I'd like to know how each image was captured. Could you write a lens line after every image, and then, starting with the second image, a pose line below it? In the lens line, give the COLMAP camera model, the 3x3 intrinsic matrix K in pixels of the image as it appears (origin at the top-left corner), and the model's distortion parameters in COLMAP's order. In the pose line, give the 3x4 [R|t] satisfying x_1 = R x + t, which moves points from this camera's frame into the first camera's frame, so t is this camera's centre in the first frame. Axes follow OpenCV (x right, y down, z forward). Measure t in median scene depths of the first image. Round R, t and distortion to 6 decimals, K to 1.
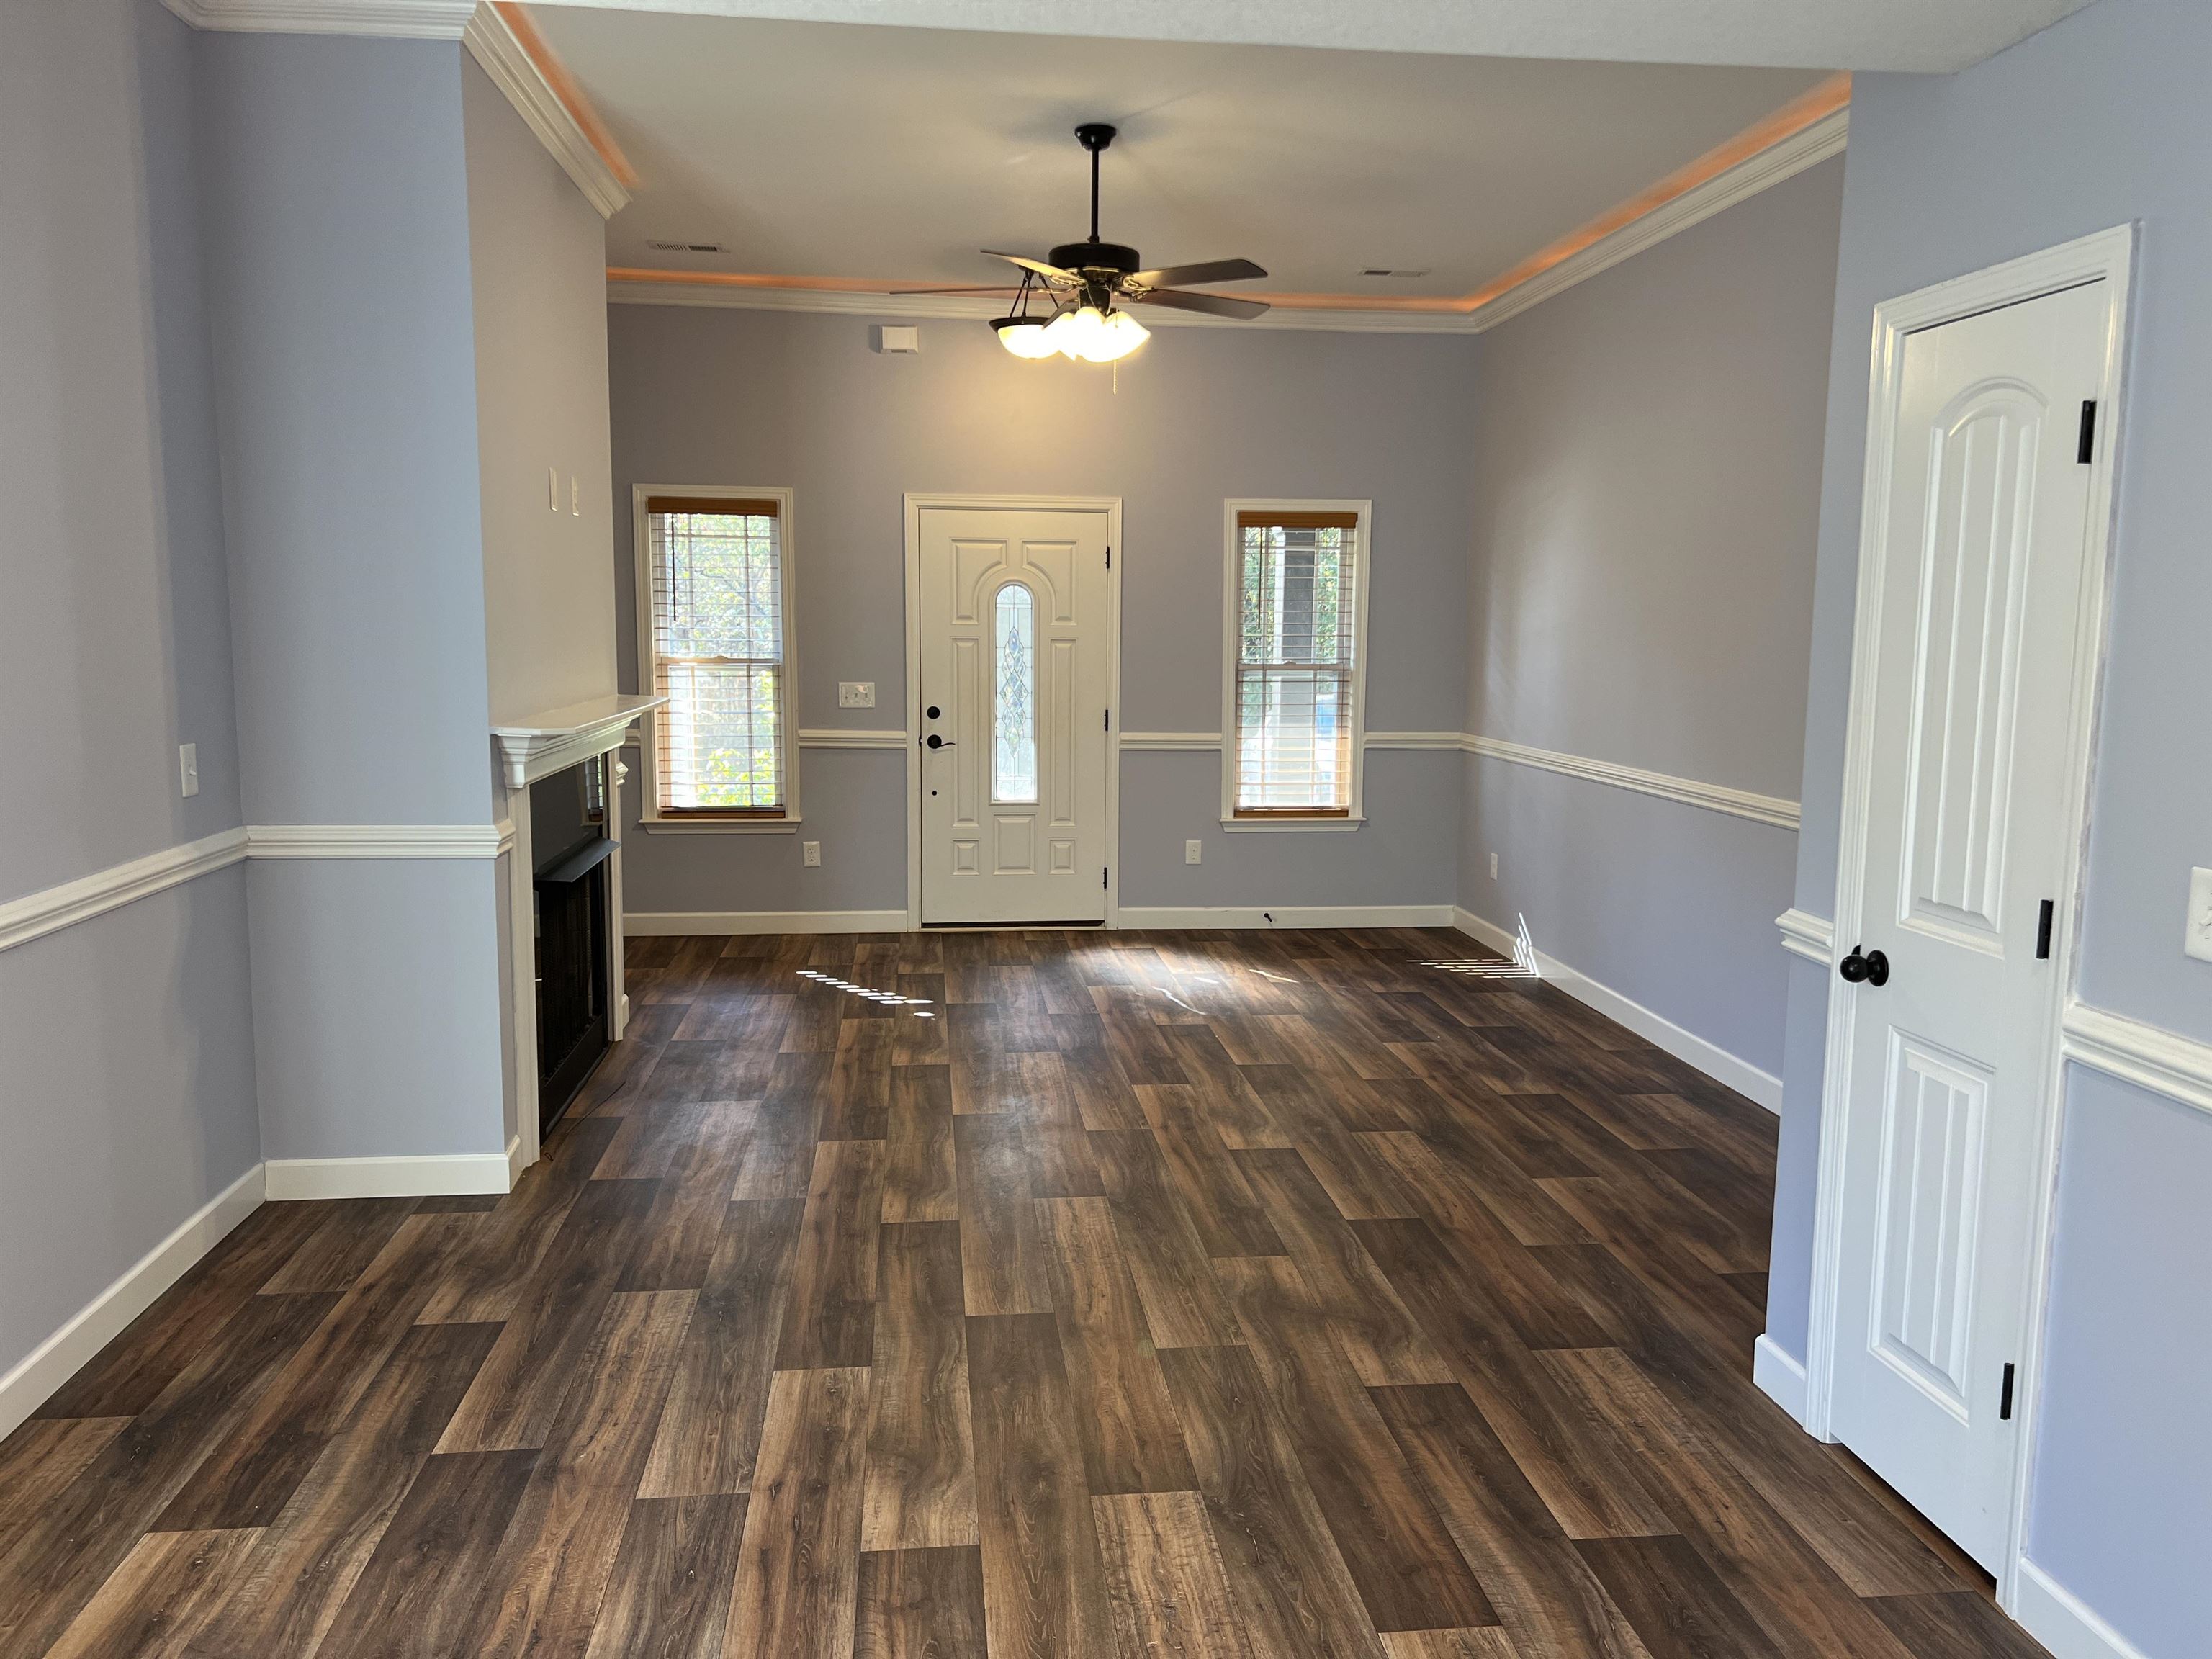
lens RADIAL K [[1653.3, 0, 1103.0], [0, 1653.3, 827.8], [0, 0, 1]] dist [0.092292, -0.153564]
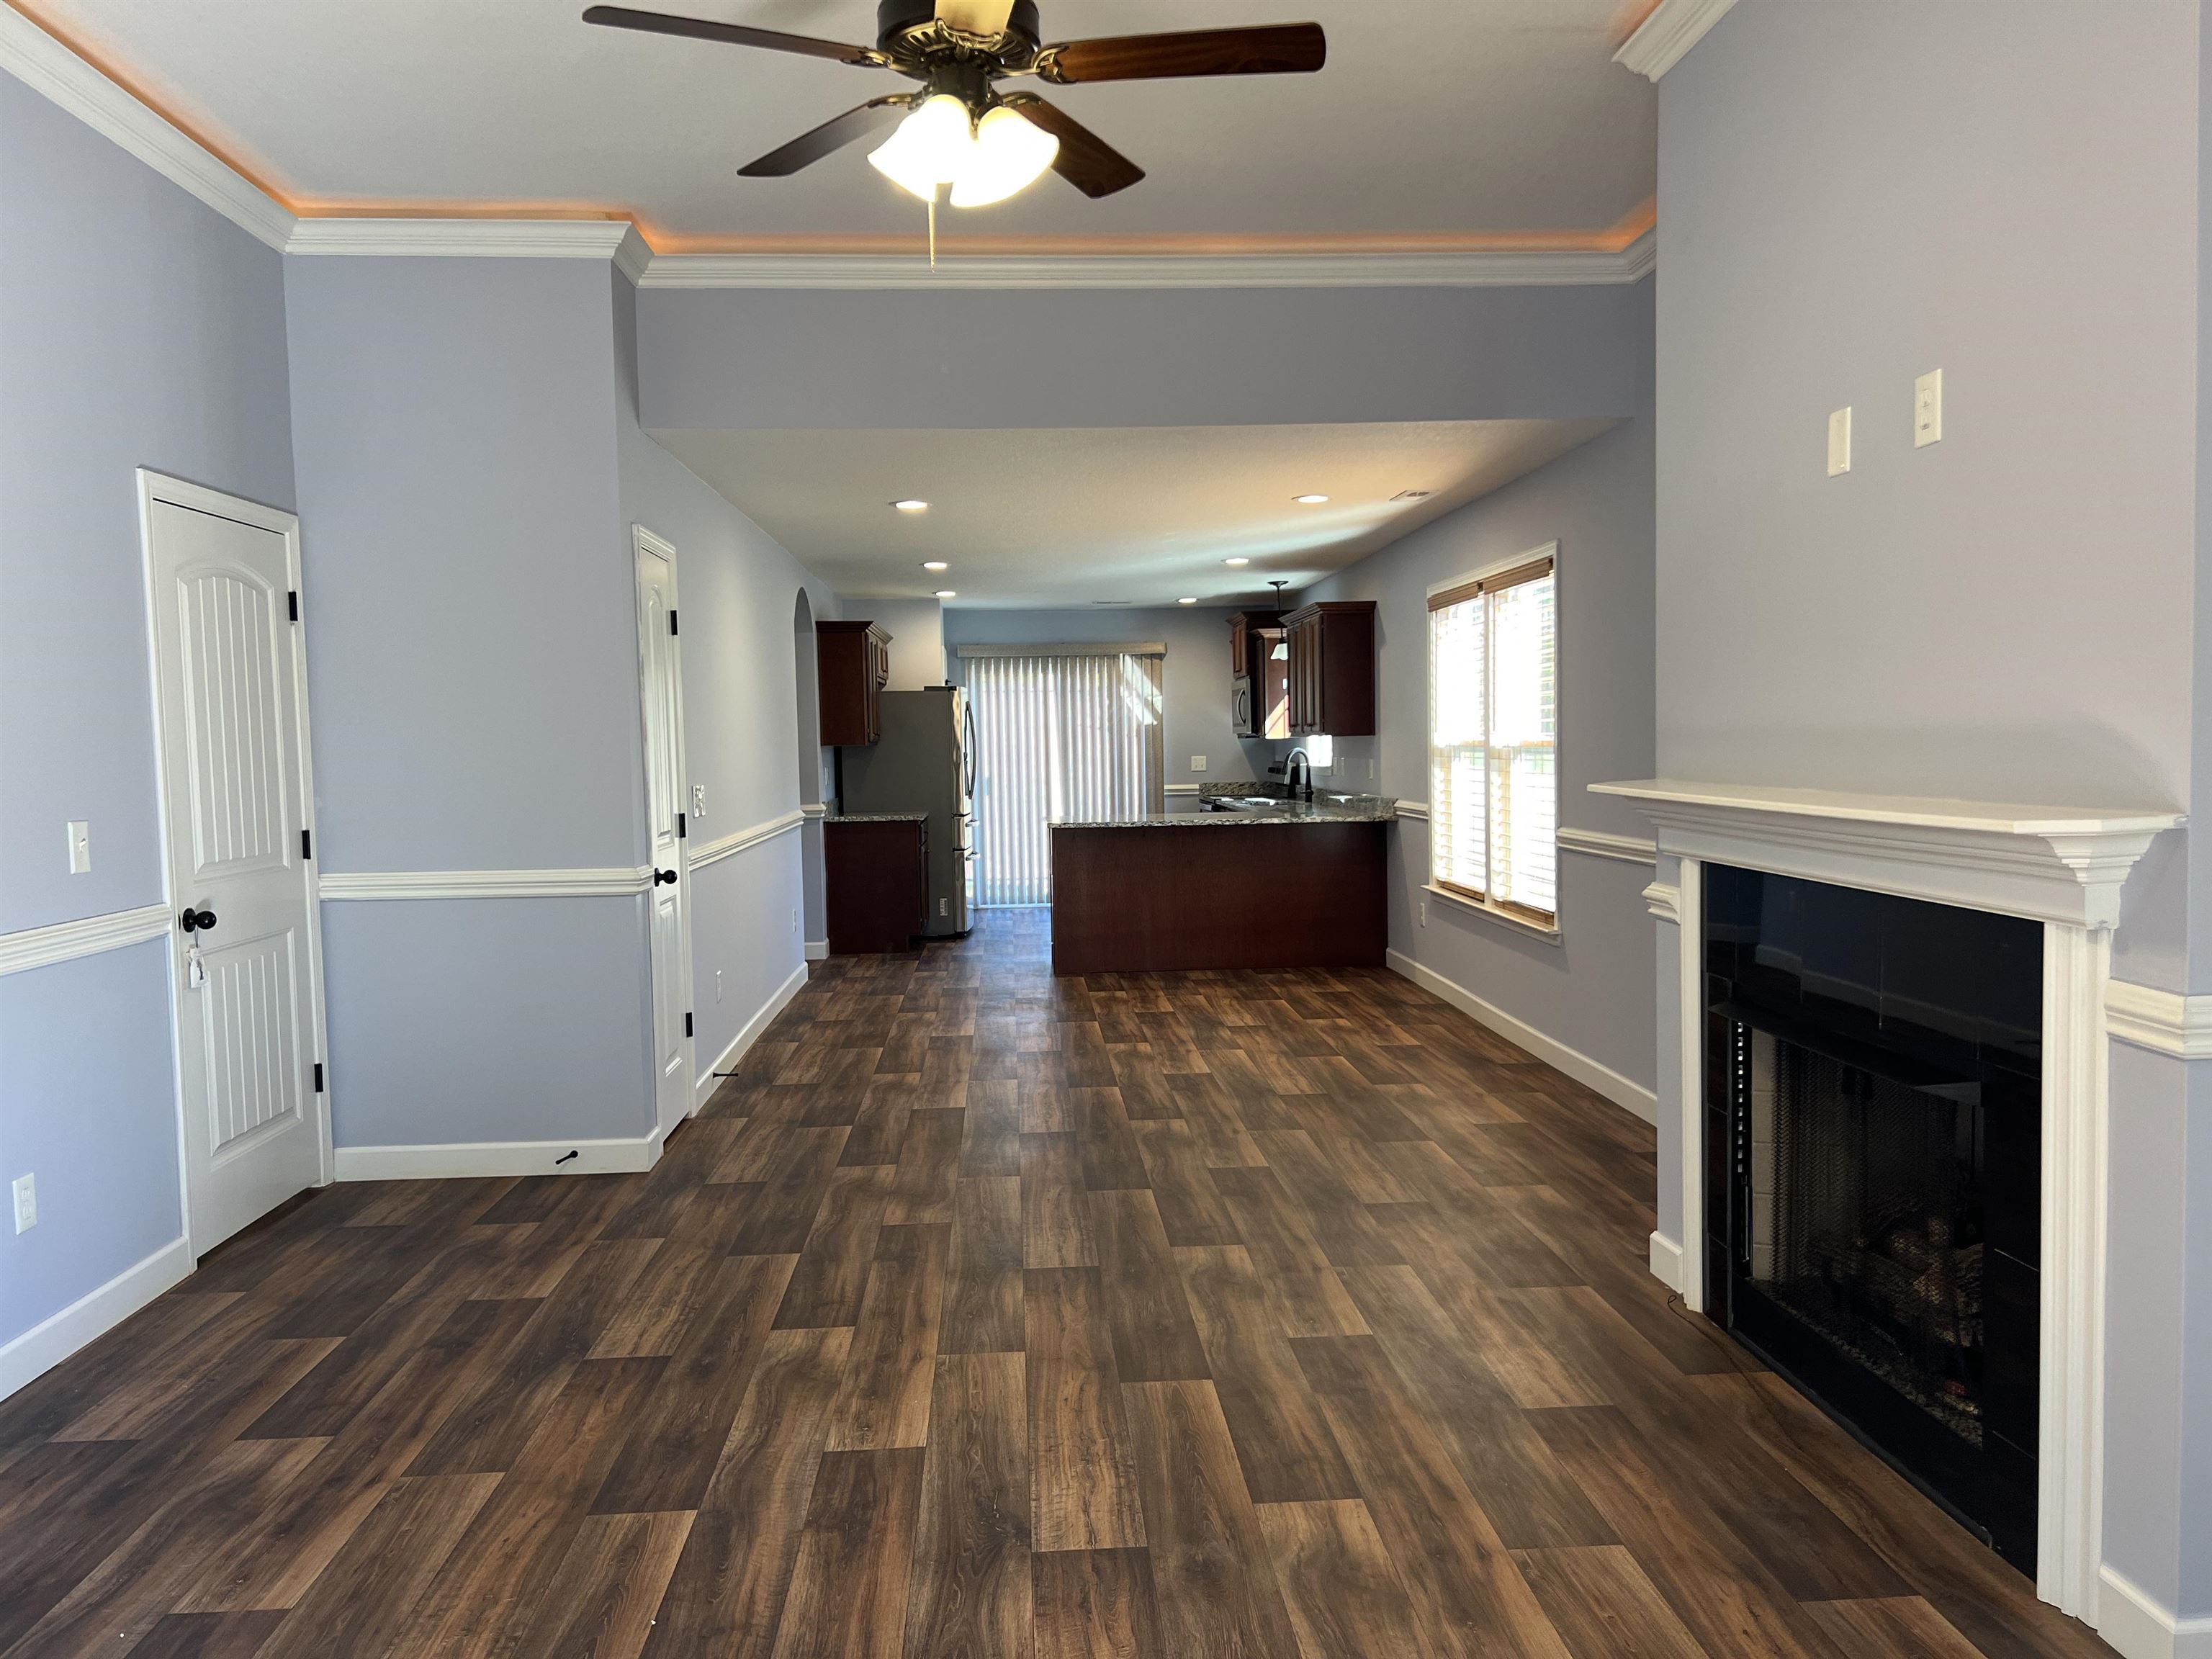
lens RADIAL K [[1664.4, 0, 1107.6], [0, 1664.4, 830.1], [0, 0, 1]] dist [0.101737, -0.195633]
pose [[-0.998733, 0.006227, 0.049936, -0.091607], [0.015214, 0.983242, 0.181668, -0.195266], [-0.047968, 0.182197, -0.982091, 1.806303]]
